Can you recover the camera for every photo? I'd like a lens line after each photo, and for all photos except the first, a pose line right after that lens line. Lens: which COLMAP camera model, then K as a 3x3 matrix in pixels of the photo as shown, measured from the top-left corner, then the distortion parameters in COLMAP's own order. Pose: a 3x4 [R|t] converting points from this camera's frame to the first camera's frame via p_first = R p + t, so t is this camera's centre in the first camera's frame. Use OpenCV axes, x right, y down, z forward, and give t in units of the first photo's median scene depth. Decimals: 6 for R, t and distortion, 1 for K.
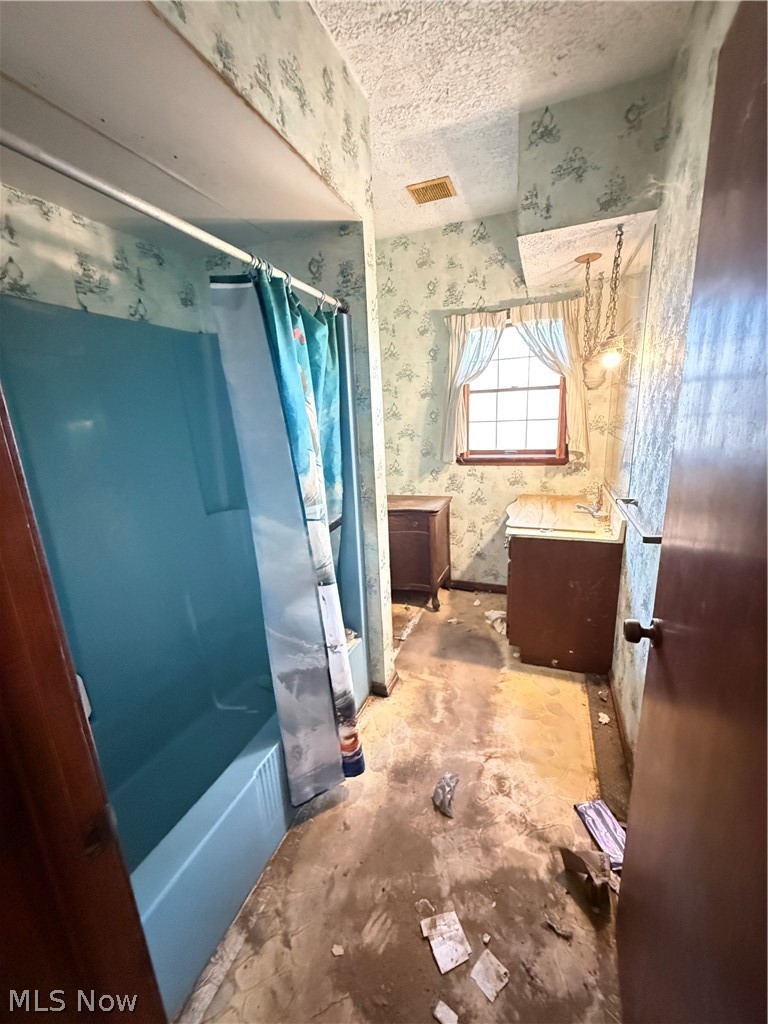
lens RADIAL K [[405.8, 0, 384.7], [0, 405.8, 512.2], [0, 0, 1]] dist [-0.000749, 0.000330]
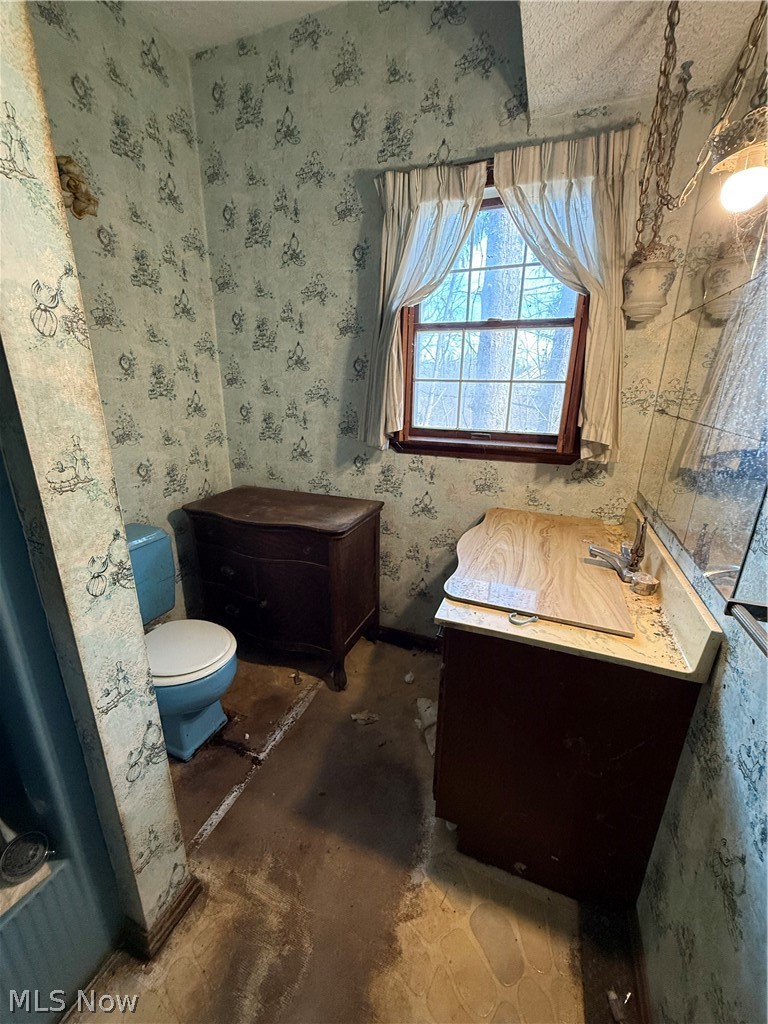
lens RADIAL K [[405.8, 0, 382.8], [0, 405.8, 512.3], [0, 0, 1]] dist [-0.000749, 0.000330]
pose [[0.998249, 0.057255, 0.014844, 0.173141], [-0.058116, 0.996117, 0.066134, -0.070591], [-0.011000, -0.066881, 0.997700, 0.422974]]
